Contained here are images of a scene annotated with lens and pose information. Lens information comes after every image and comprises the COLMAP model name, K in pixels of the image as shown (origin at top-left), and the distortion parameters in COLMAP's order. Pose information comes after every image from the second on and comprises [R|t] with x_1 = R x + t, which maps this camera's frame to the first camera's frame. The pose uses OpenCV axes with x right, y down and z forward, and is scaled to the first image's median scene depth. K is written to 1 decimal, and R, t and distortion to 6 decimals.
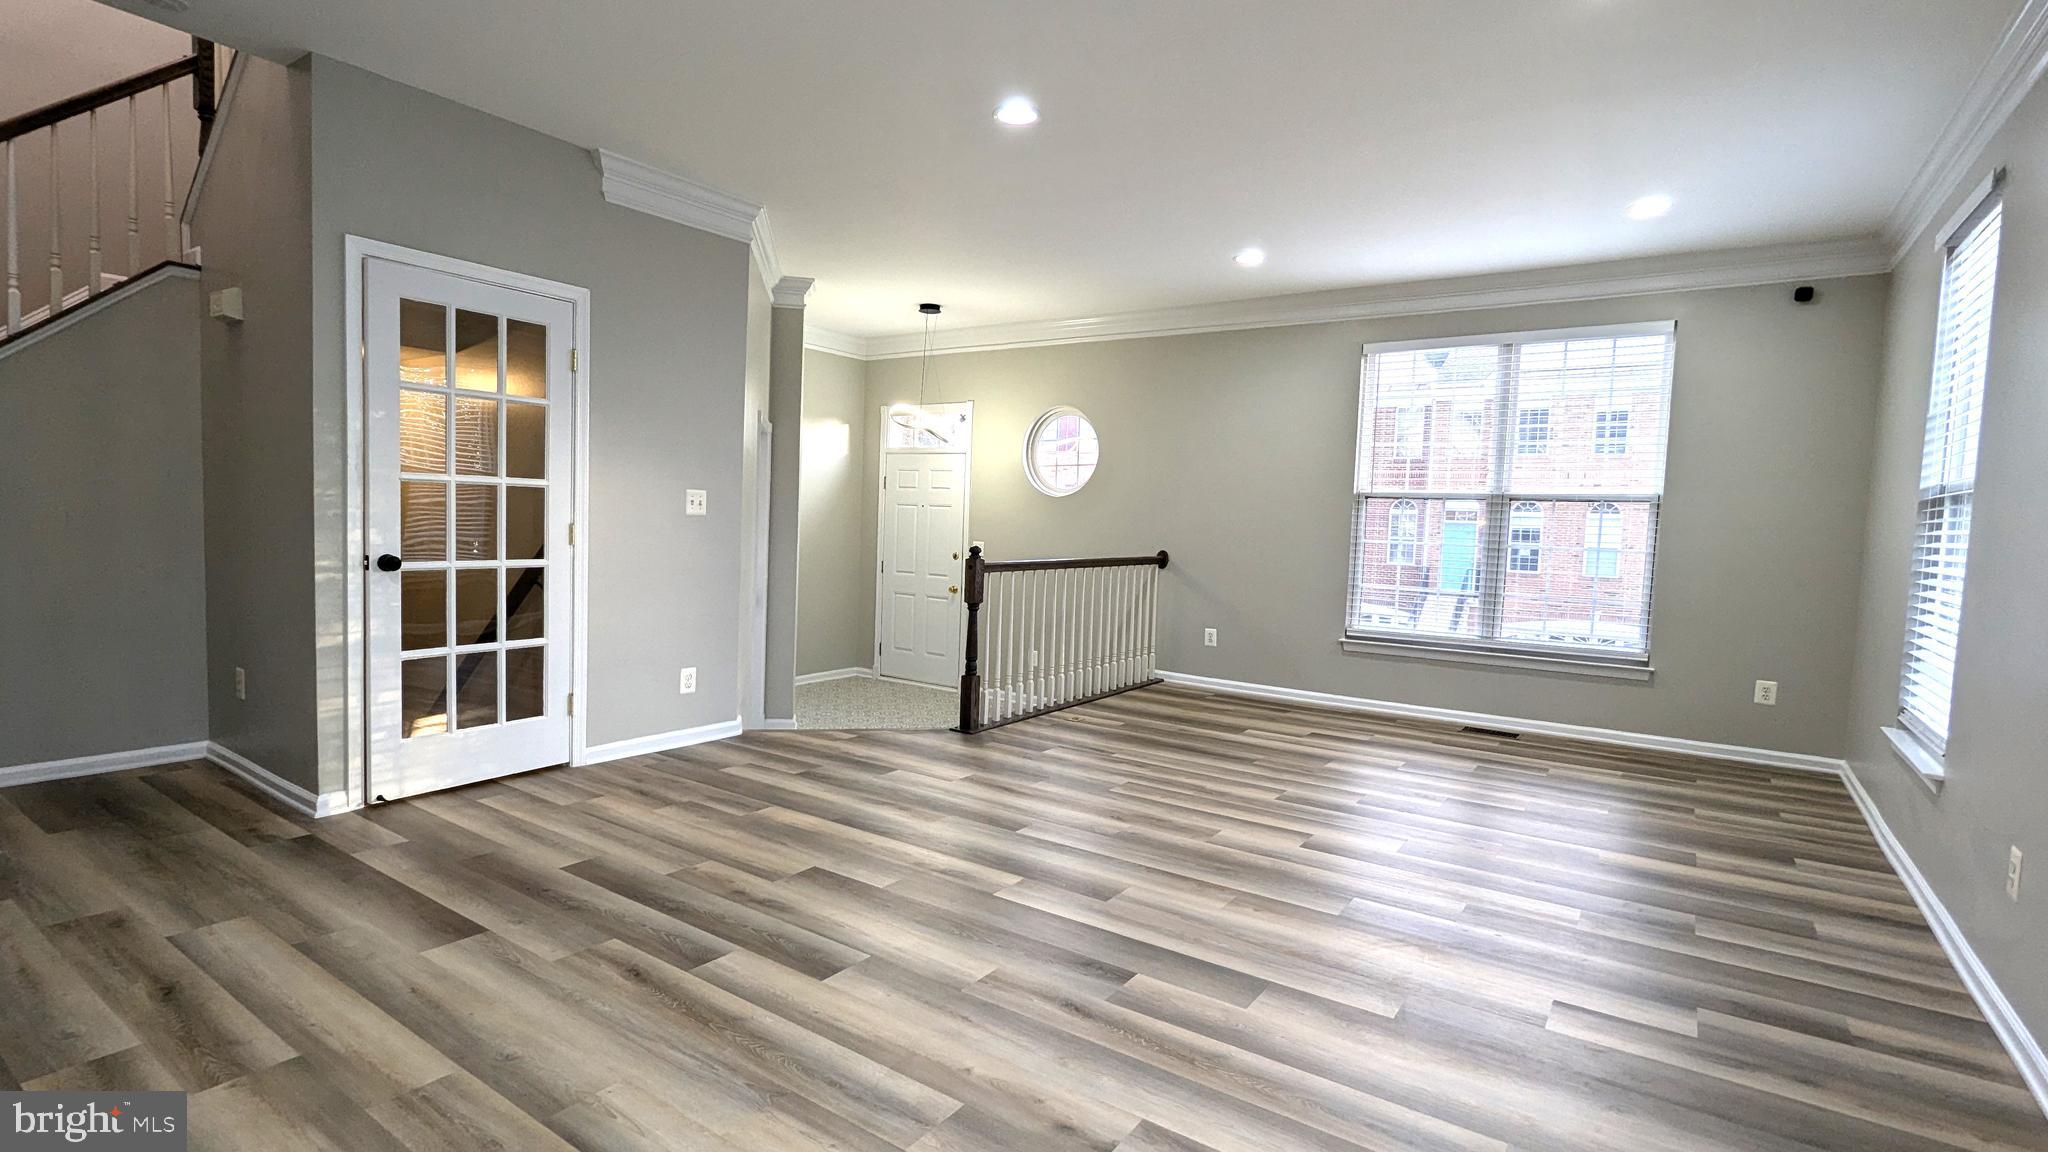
lens RADIAL K [[956.9, 0, 1024.0], [0, 956.9, 576.0], [0, 0, 1]] dist [0.002593, 0.000068]
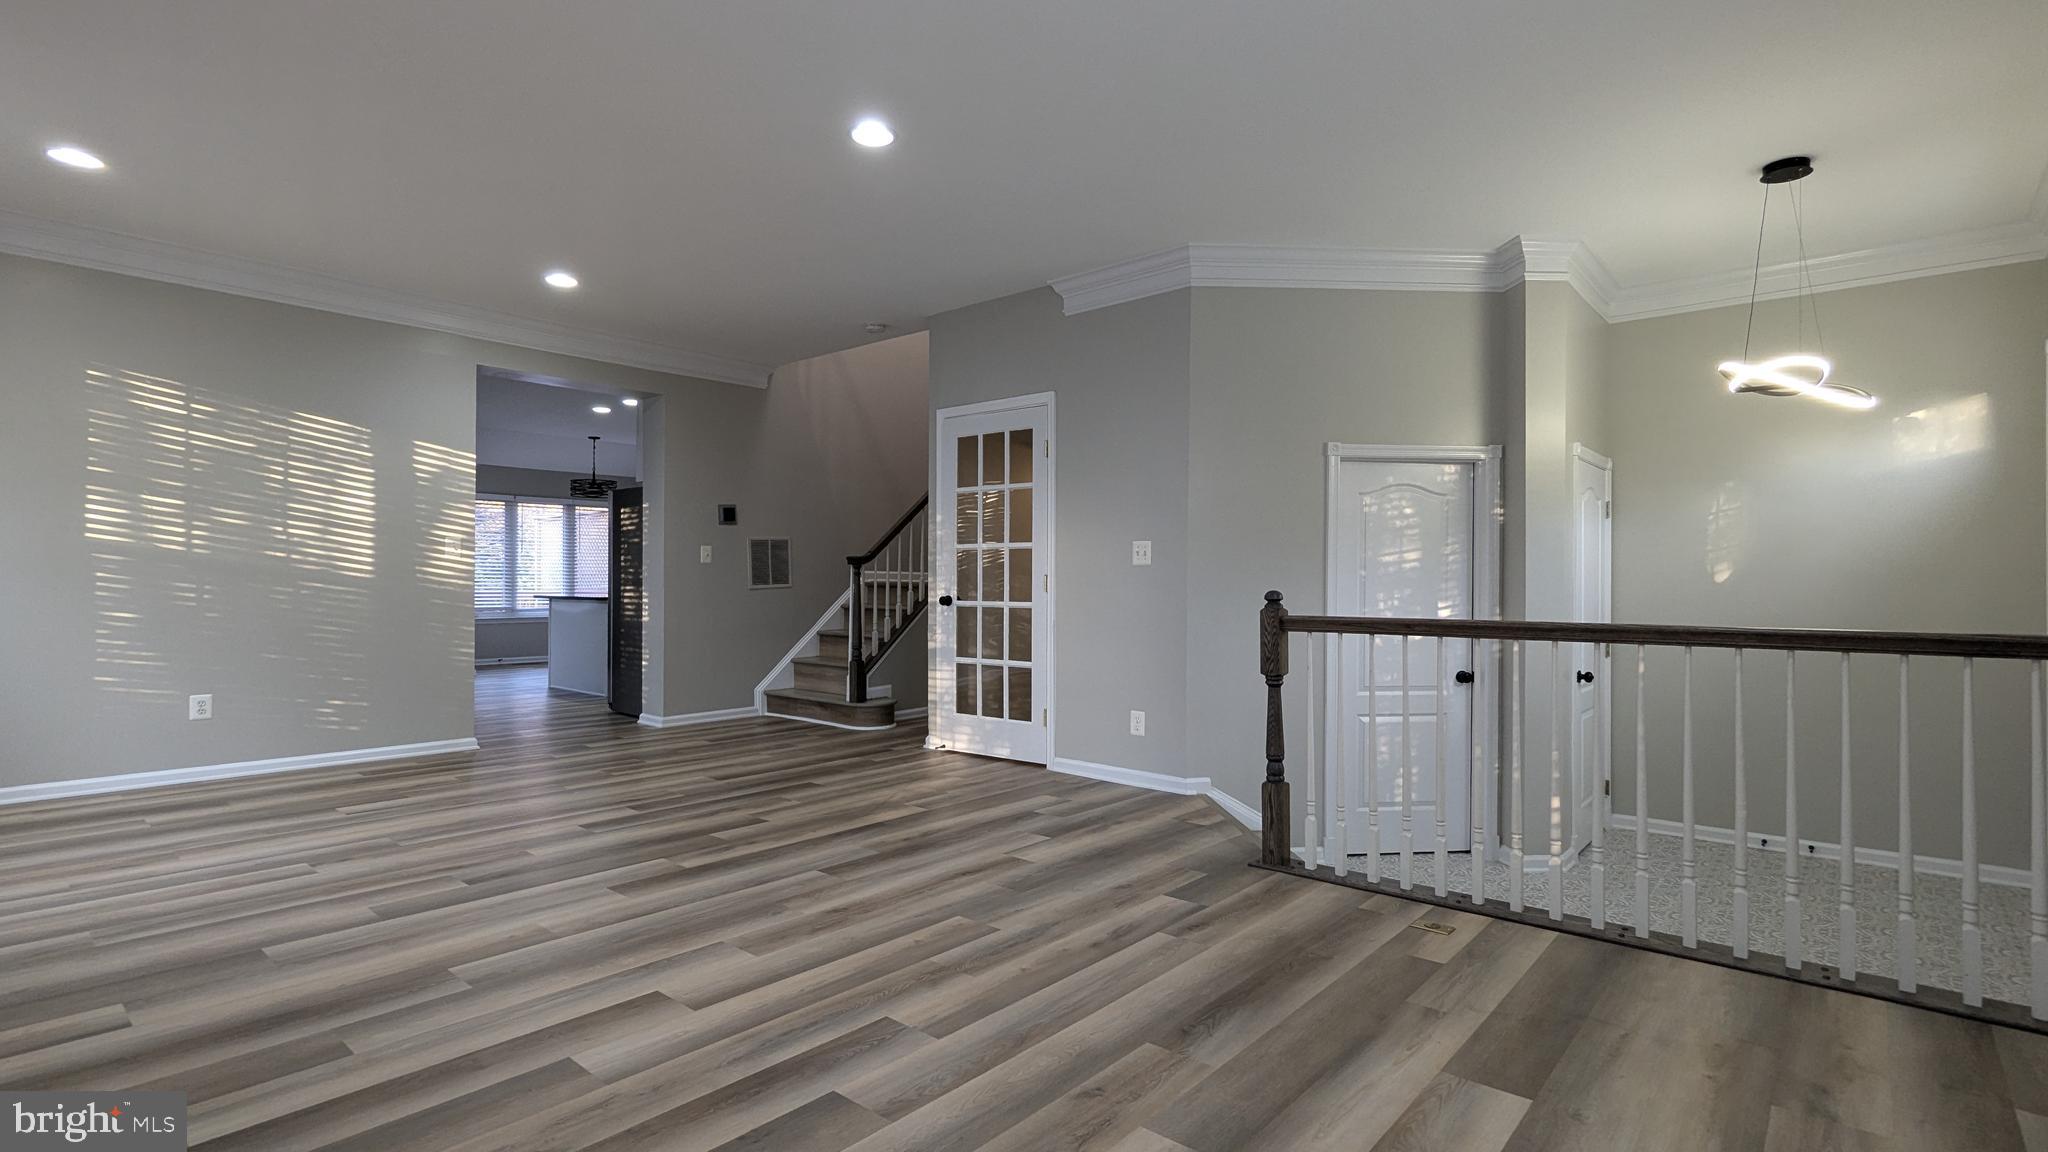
lens RADIAL K [[967.0, 0, 1024.0], [0, 967.0, 576.0], [0, 0, 1]] dist [0.000739, 0.000636]
pose [[-0.111113, -0.044732, -0.992801, 0.832492], [-0.073592, 0.996614, -0.036667, -0.004226], [0.991079, 0.068988, -0.114029, 1.149053]]
